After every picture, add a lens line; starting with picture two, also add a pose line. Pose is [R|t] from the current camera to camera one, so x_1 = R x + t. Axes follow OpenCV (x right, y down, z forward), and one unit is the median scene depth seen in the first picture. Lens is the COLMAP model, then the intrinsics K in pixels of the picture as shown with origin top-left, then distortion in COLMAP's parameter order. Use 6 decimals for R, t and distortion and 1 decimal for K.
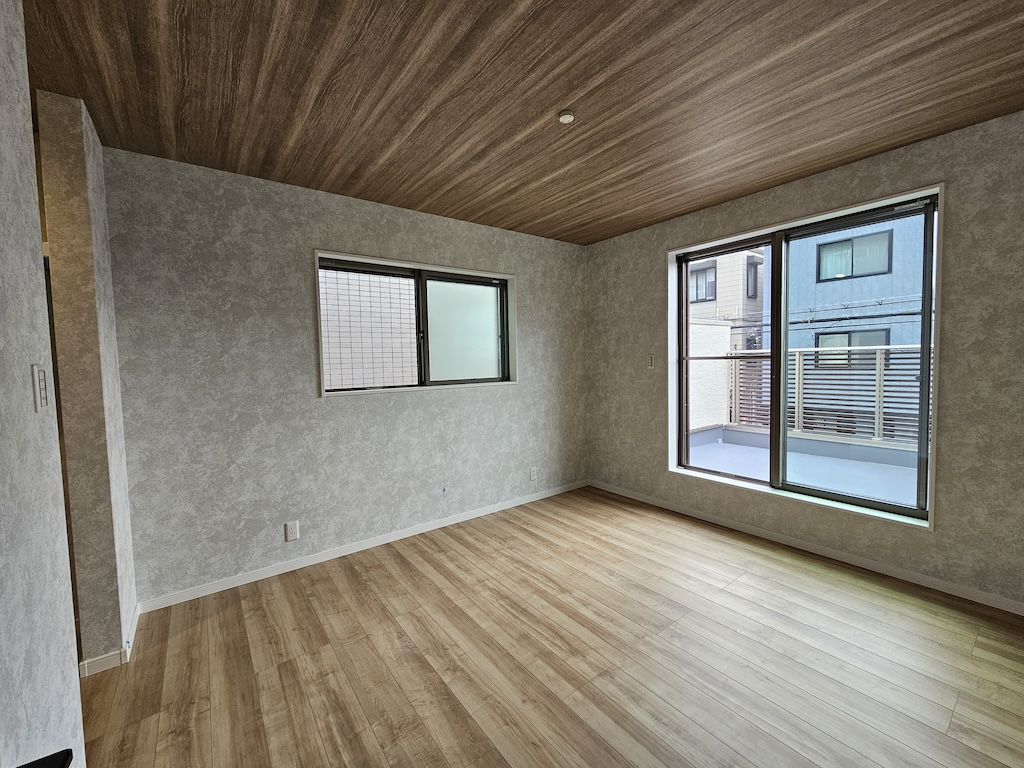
lens RADIAL K [[418.7, 0, 512.3], [0, 418.7, 381.6], [0, 0, 1]] dist [-0.001429, -0.000213]
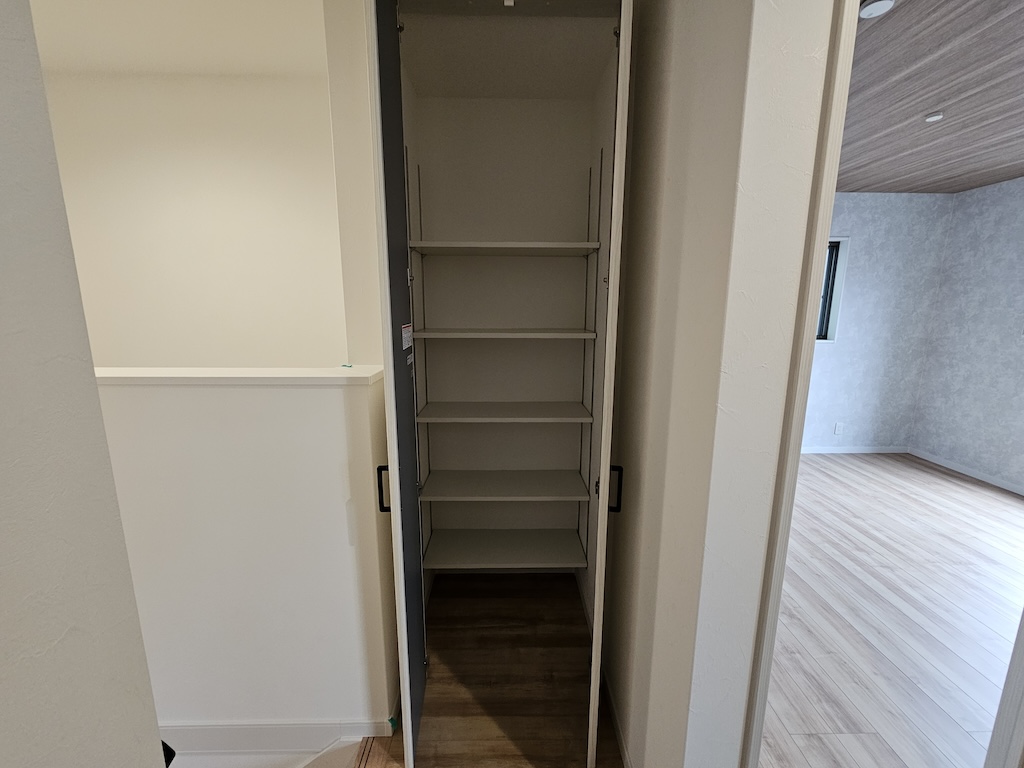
lens RADIAL K [[418.7, 0, 515.5], [0, 418.7, 381.0], [0, 0, 1]] dist [-0.001429, -0.000213]
pose [[0.810819, 0.132196, -0.570172, -0.031528], [-0.054404, 0.986964, 0.151465, -0.017518], [0.582762, -0.091791, 0.807442, -0.391777]]
